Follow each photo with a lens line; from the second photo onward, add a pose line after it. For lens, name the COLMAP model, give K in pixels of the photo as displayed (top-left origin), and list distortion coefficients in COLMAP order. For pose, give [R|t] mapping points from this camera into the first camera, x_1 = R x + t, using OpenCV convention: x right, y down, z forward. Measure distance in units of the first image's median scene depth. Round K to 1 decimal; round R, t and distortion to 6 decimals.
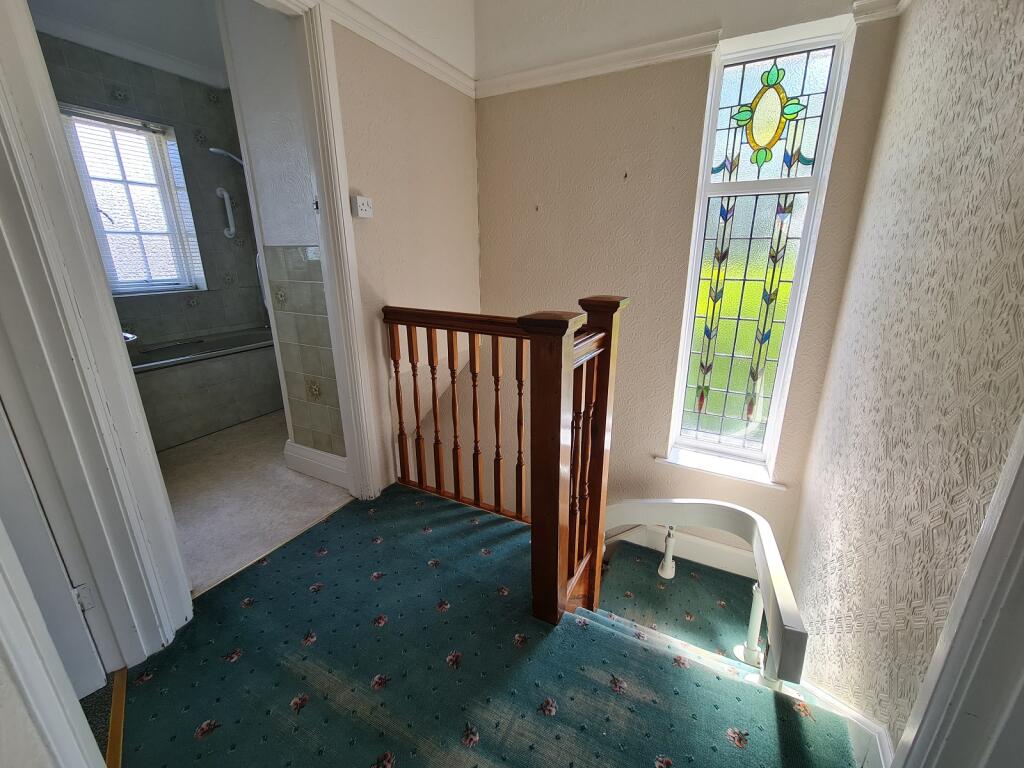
lens RADIAL K [[420.8, 0, 510.5], [0, 420.8, 381.8], [0, 0, 1]] dist [0.002398, 0.000364]
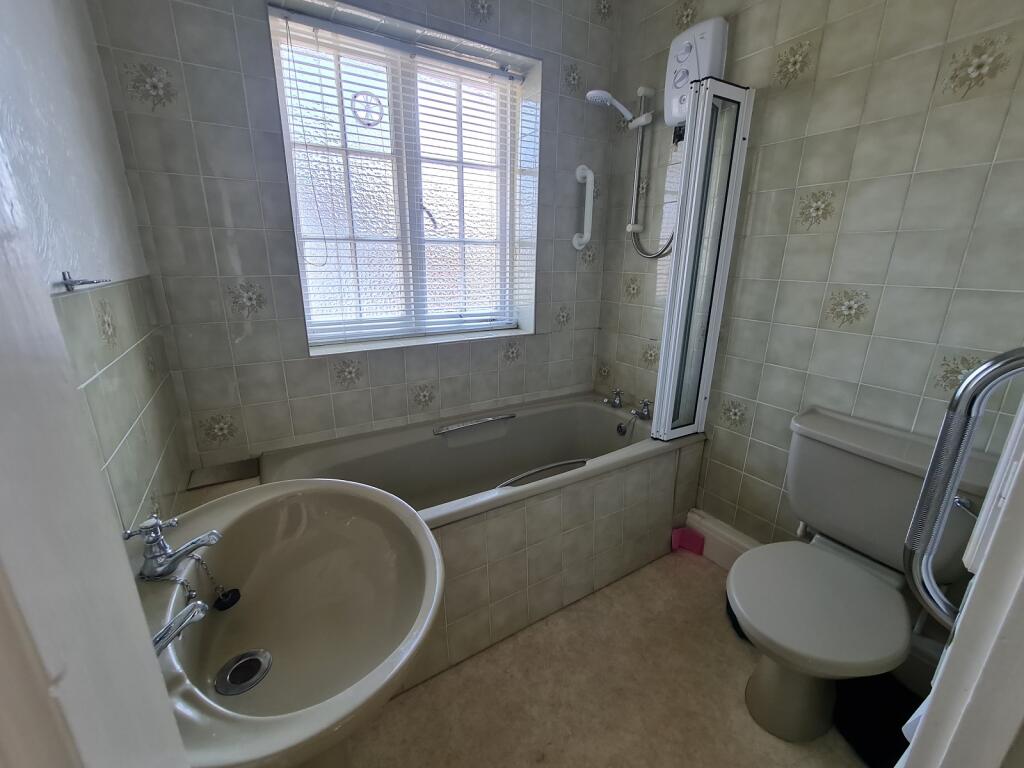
lens RADIAL K [[420.8, 0, 510.5], [0, 420.8, 381.8], [0, 0, 1]] dist [0.002398, 0.000364]
pose [[0.857558, 0.161713, -0.488306, -0.455780], [-0.170753, 0.984962, 0.026317, -0.165839], [0.485219, 0.060812, 0.872276, 0.471661]]
